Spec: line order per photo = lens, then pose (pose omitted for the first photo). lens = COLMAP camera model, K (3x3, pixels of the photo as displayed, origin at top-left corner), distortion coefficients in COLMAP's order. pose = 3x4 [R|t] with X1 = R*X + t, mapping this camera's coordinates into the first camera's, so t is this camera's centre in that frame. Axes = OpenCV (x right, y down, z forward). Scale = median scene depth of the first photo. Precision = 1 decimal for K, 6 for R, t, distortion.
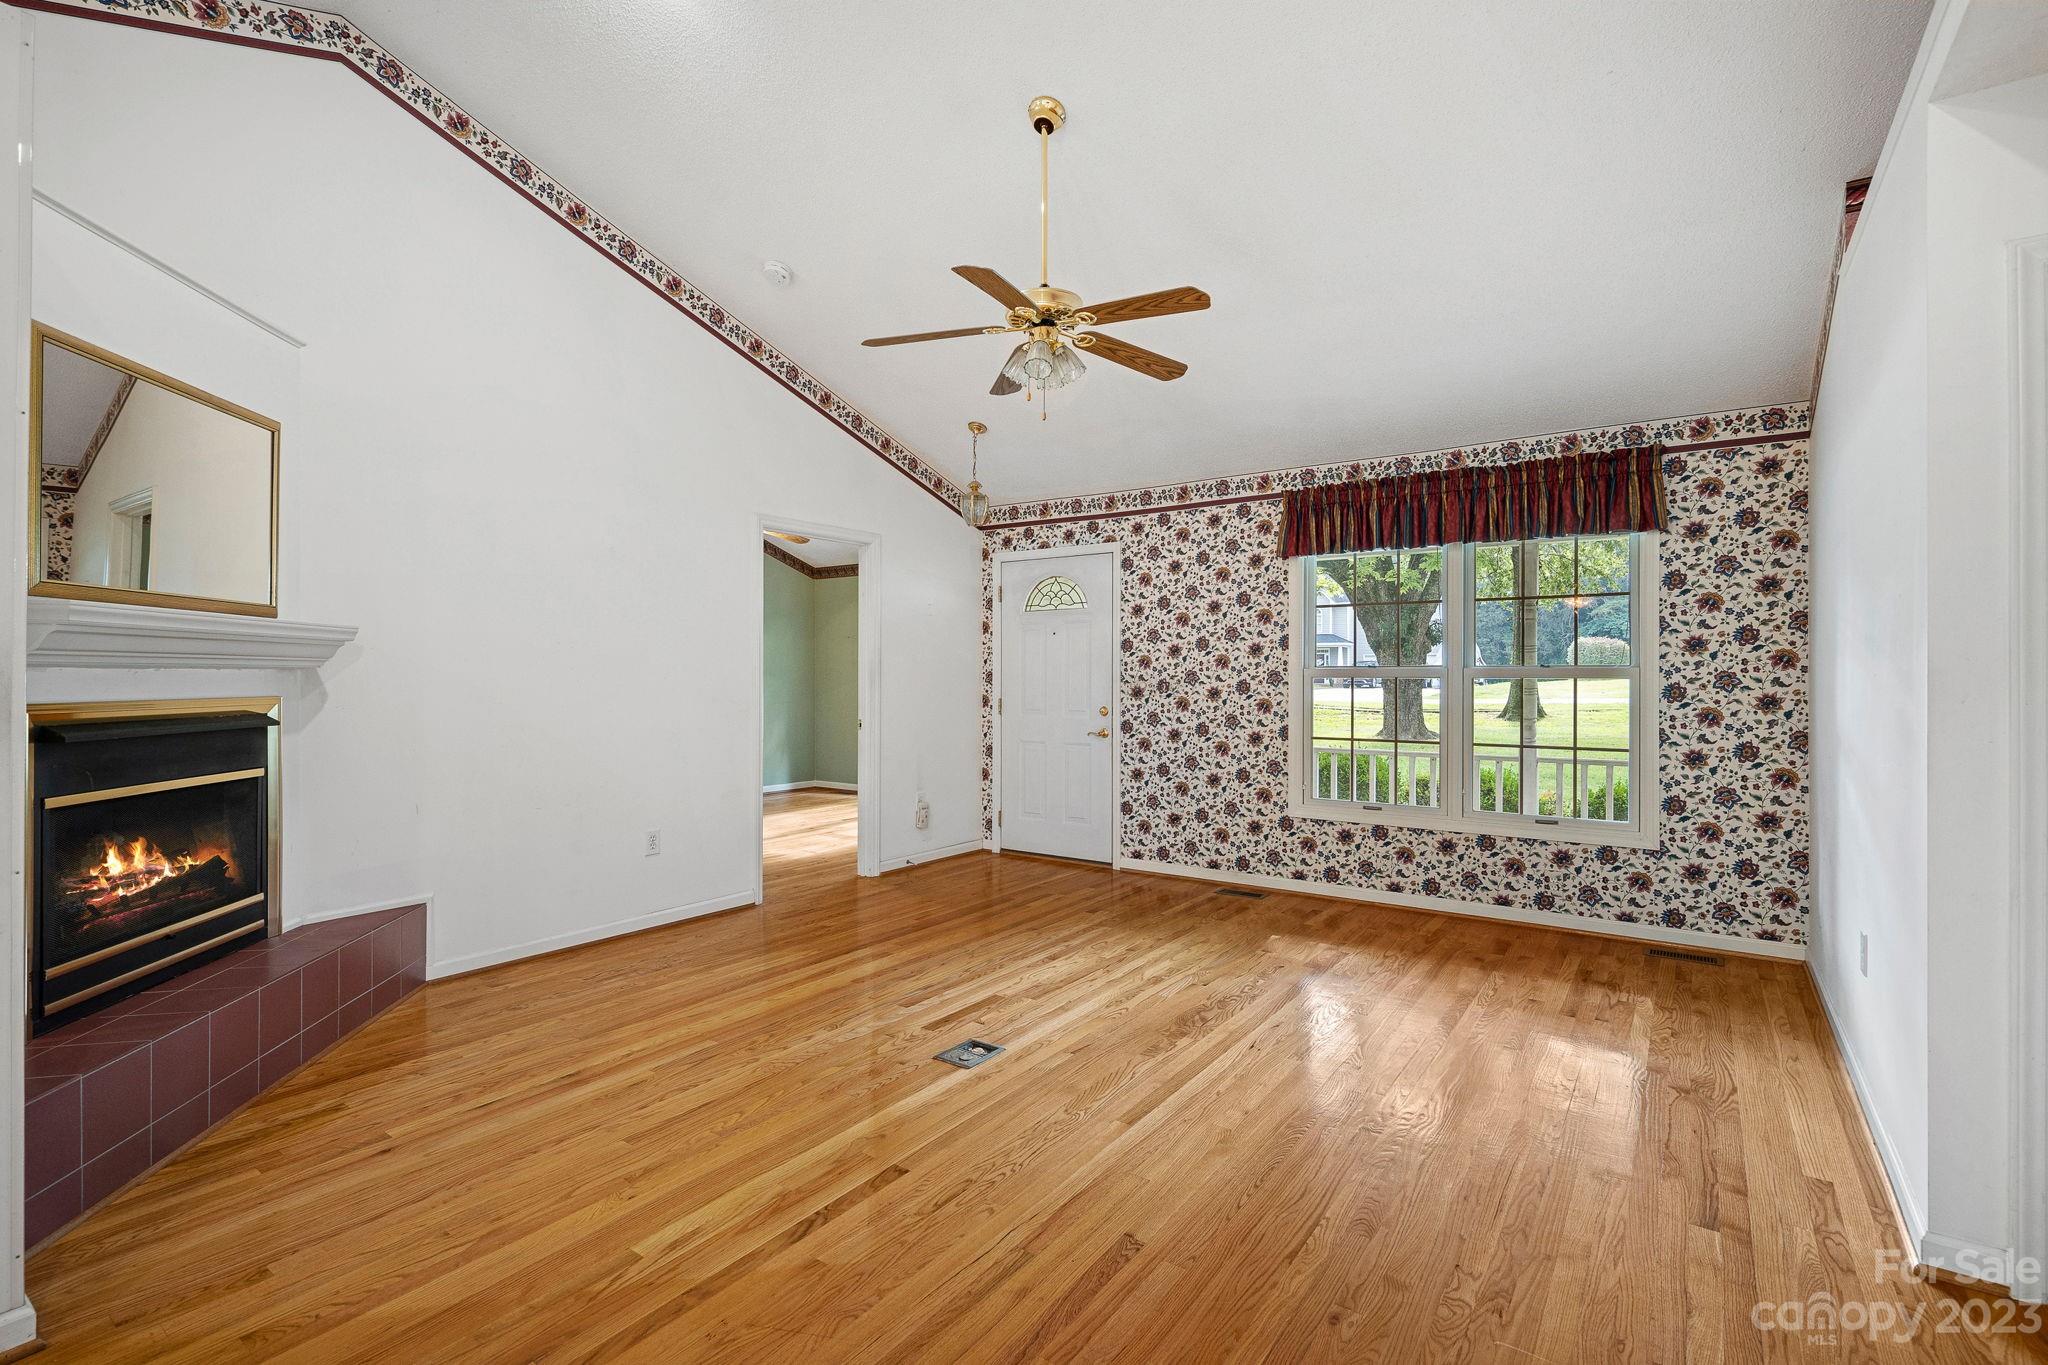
lens RADIAL K [[931.5, 0, 1044.5], [0, 931.5, 675.7], [0, 0, 1]] dist [-0.006454, 0.004107]
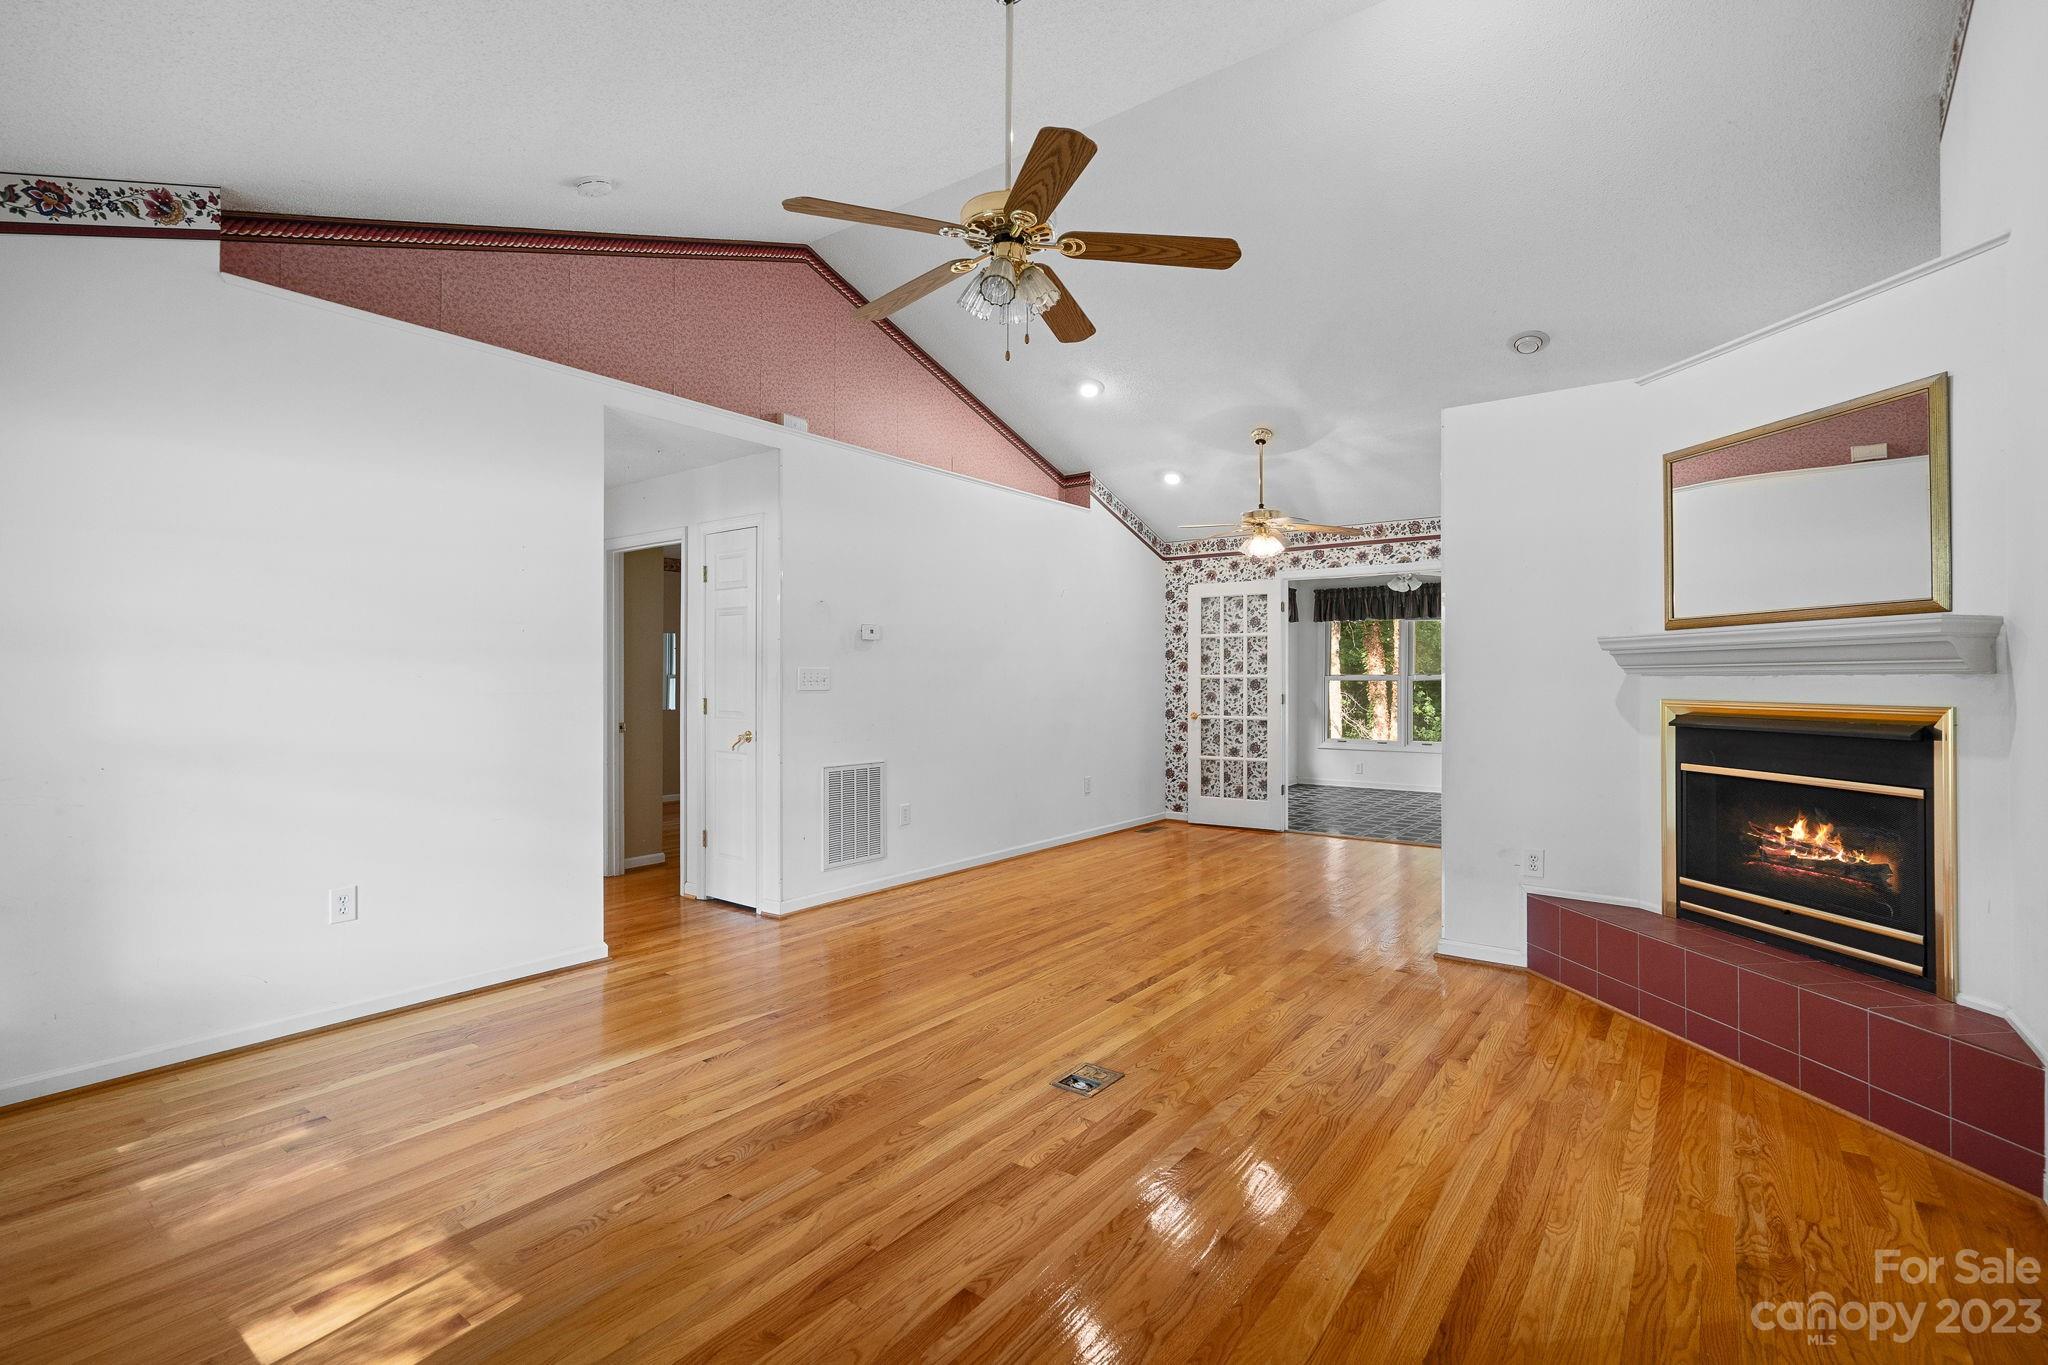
lens RADIAL K [[931.5, 0, 1015.4], [0, 931.5, 669.9], [0, 0, 1]] dist [-0.006454, 0.004107]
pose [[-0.999057, -0.001459, 0.043387, -0.044675], [-0.002011, 0.999917, -0.012699, 0.002138], [-0.043365, -0.012775, -0.998978, 1.879096]]
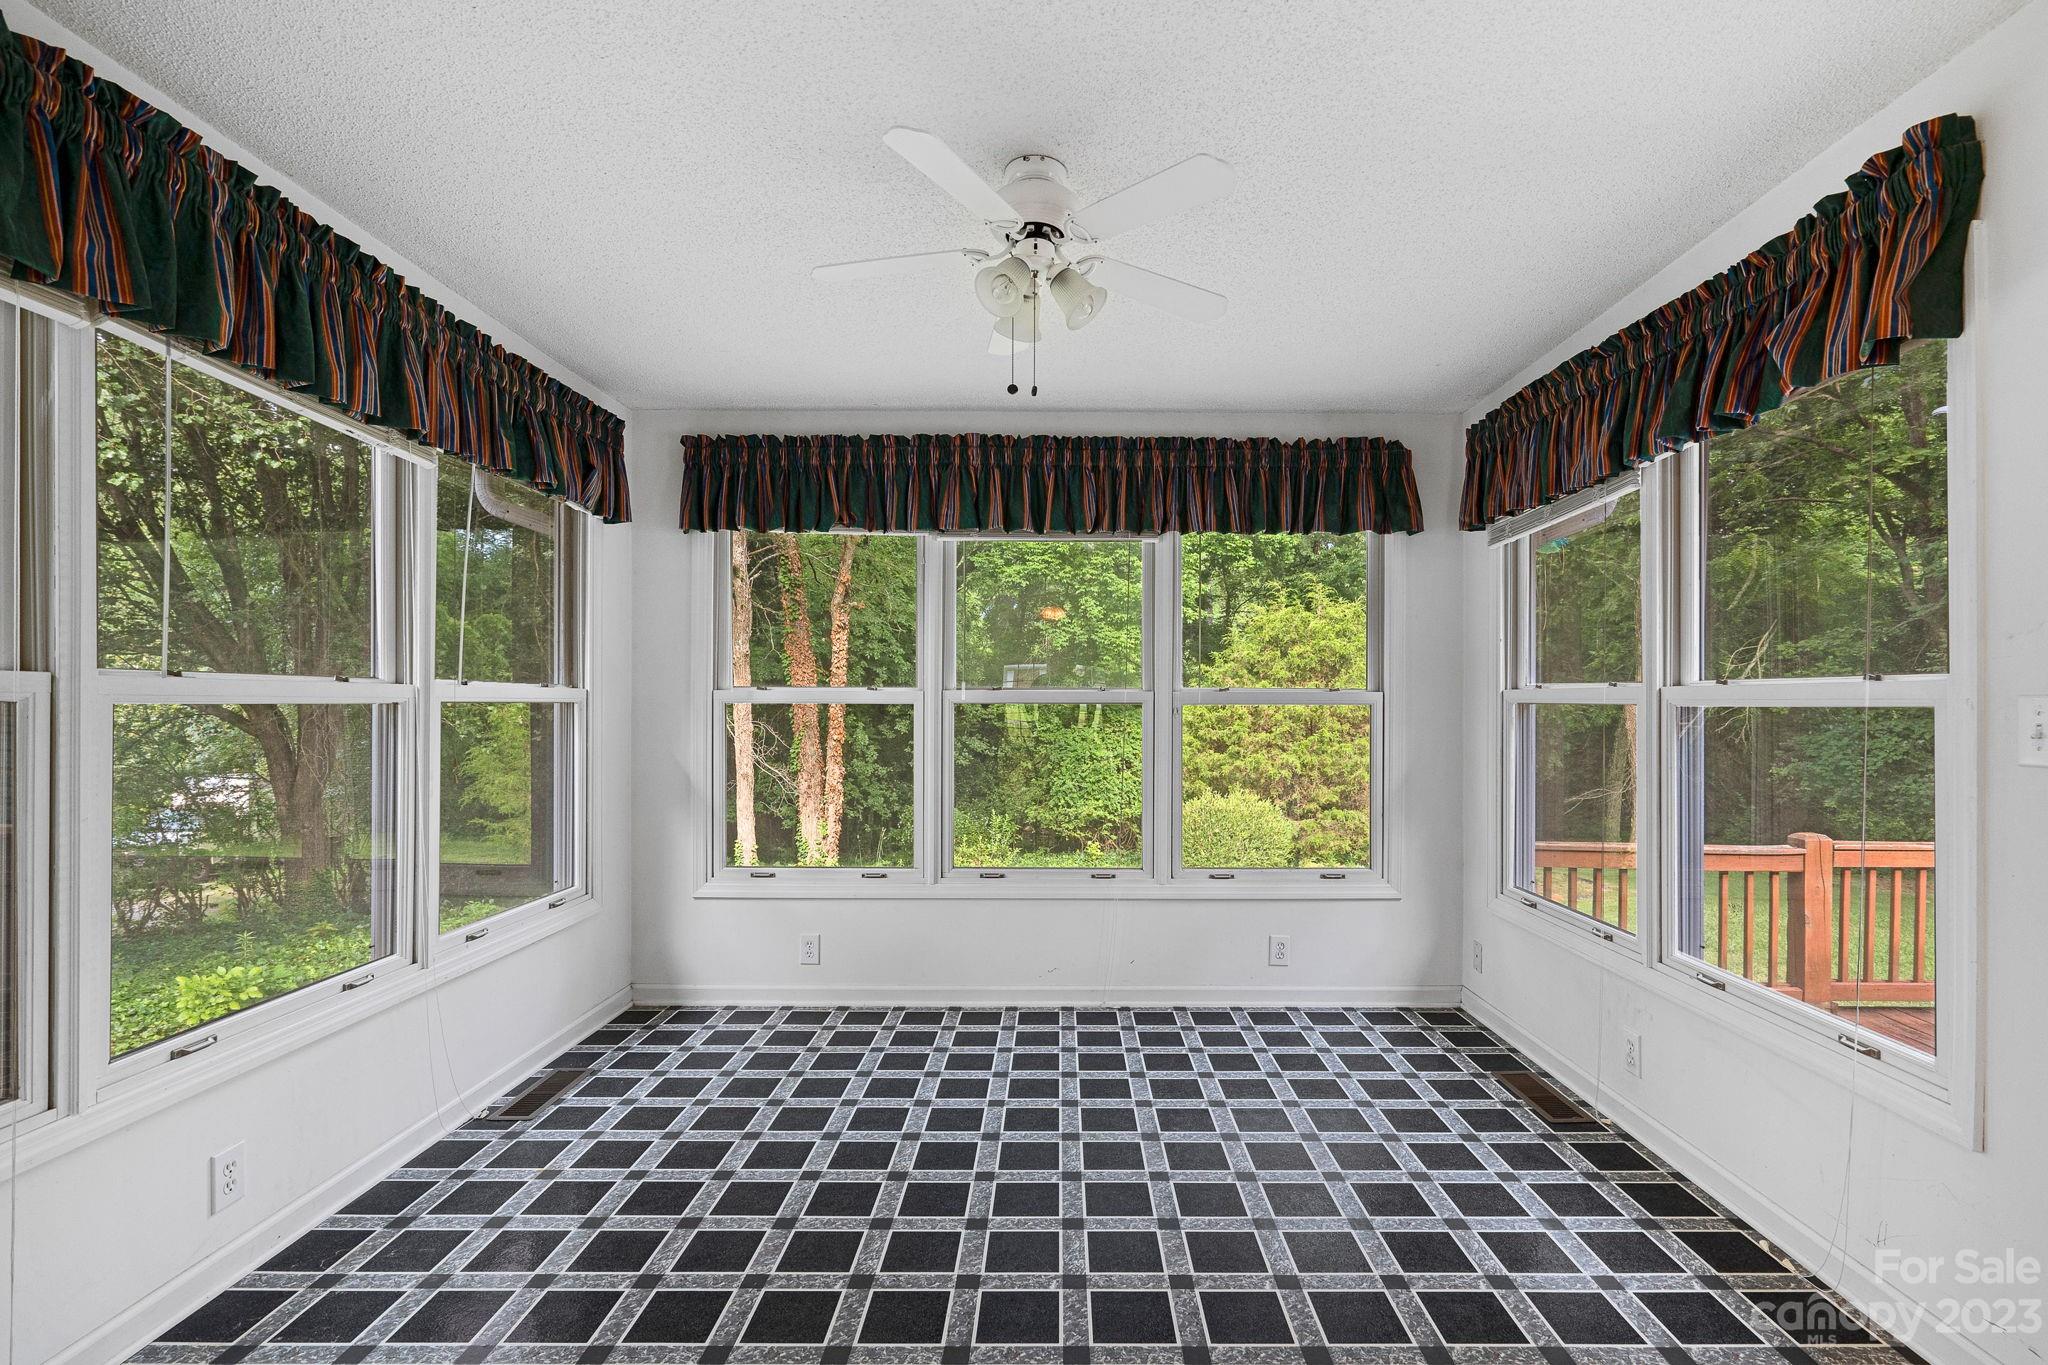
lens RADIAL K [[931.5, 0, 1058.4], [0, 931.5, 694.0], [0, 0, 1]] dist [-0.006454, 0.004107]
pose [[-0.821966, -0.007968, -0.569481, -0.727131], [-0.002433, 0.999942, -0.010479, -0.006871], [0.569532, -0.007228, -0.821938, -0.387104]]
